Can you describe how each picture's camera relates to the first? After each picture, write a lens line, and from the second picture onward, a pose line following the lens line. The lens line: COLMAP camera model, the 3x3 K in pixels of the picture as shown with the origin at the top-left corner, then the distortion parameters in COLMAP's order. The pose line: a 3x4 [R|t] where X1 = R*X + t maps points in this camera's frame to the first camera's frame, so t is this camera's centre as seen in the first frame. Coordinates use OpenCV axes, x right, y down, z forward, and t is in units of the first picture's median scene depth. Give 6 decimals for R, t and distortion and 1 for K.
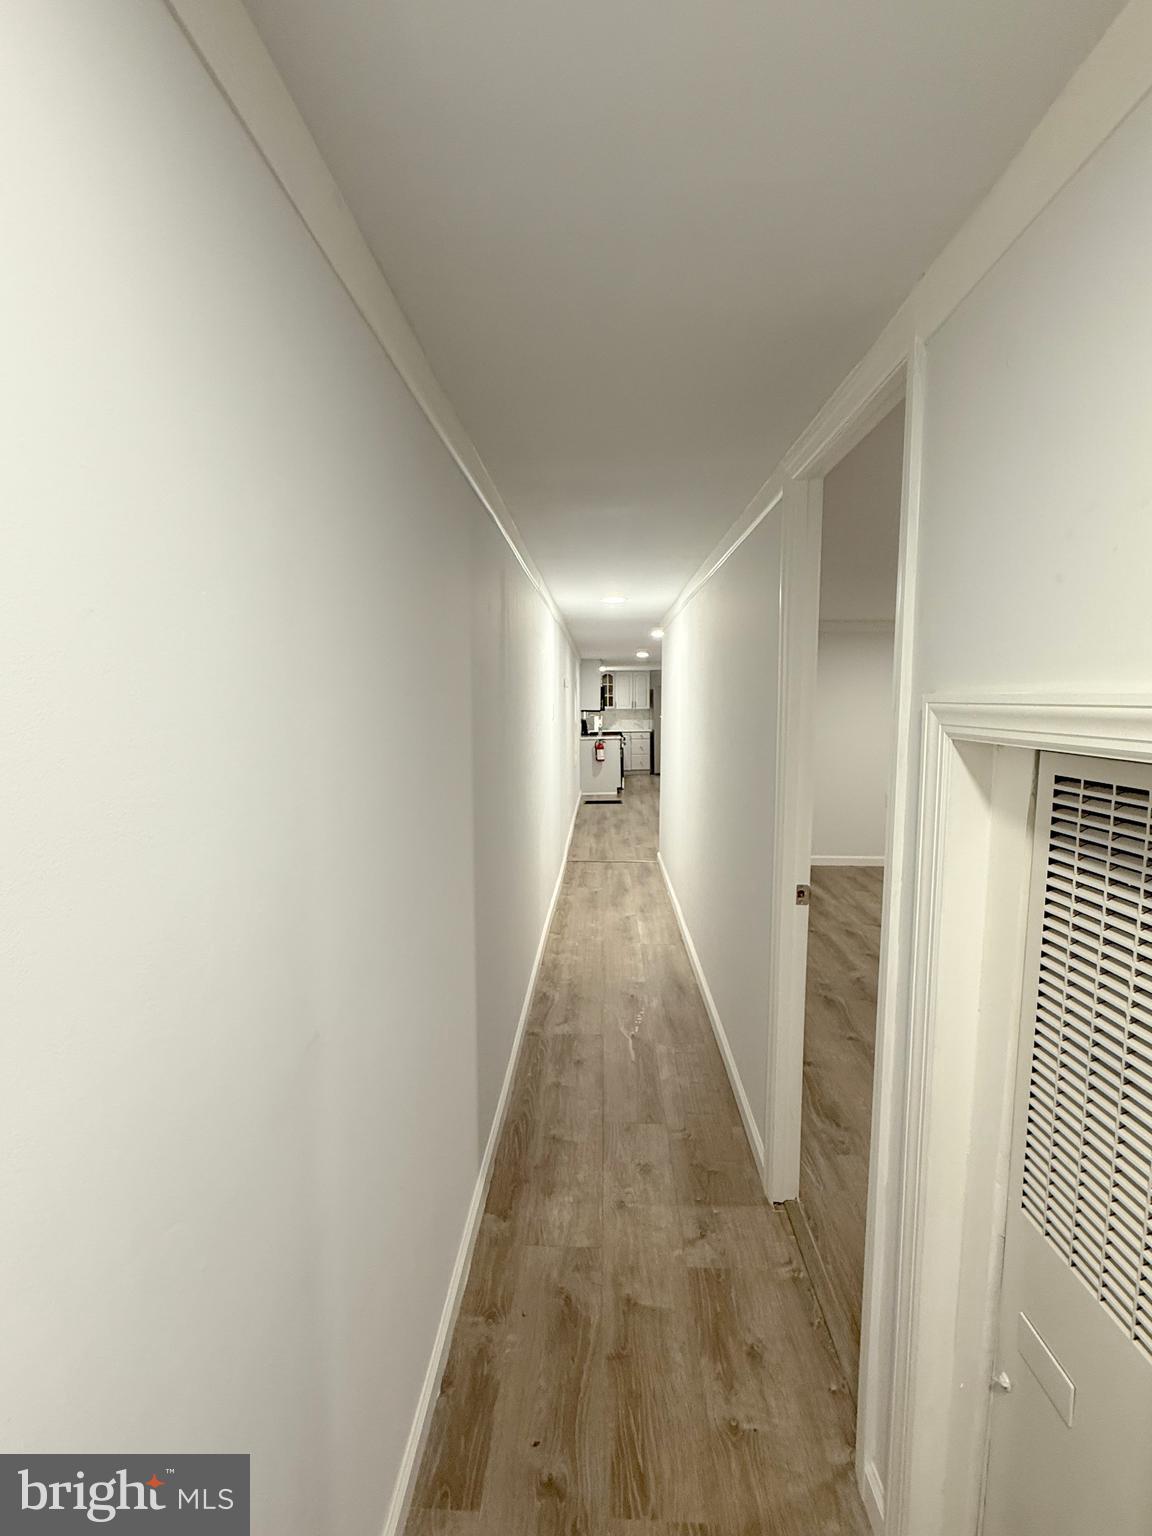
lens RADIAL K [[712.9, 0, 578.0], [0, 712.9, 774.0], [0, 0, 1]] dist [0.001121, -0.001109]
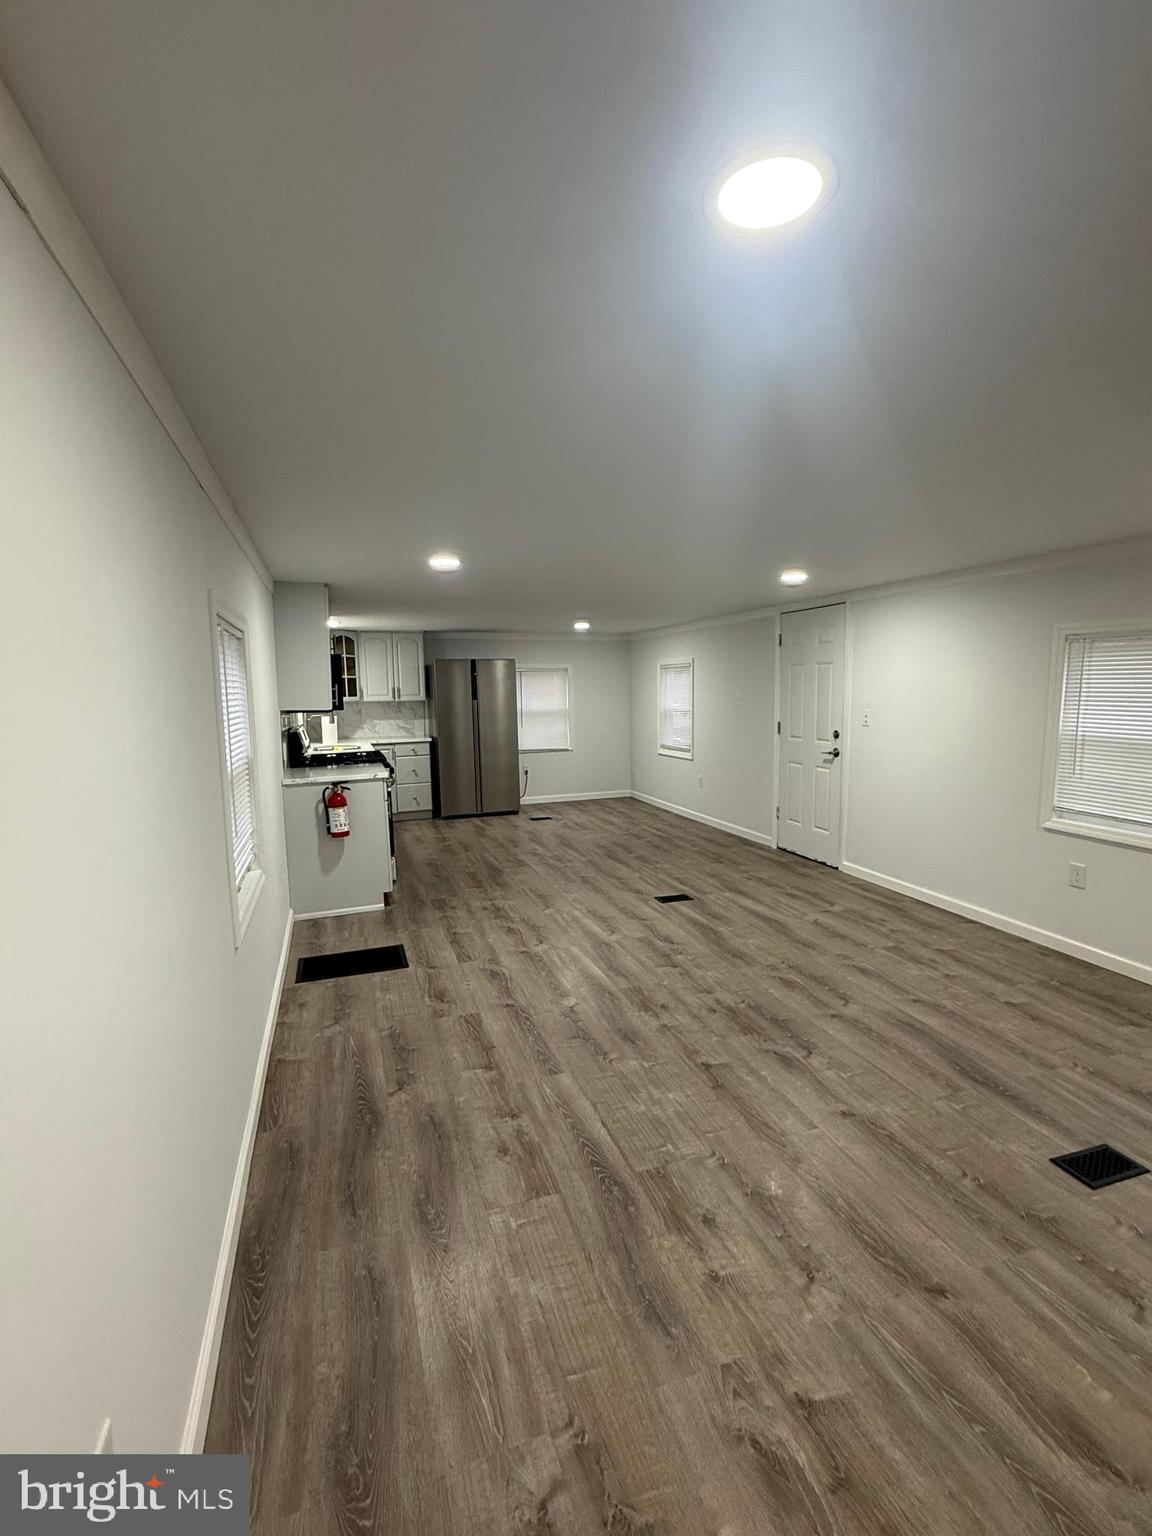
lens RADIAL K [[712.9, 0, 578.0], [0, 712.9, 774.0], [0, 0, 1]] dist [0.001121, -0.001109]
pose [[0.935087, -0.050160, 0.350850, 0.014394], [0.042553, 0.998663, 0.029363, -0.048052], [-0.351853, -0.012528, 0.935971, 0.463484]]
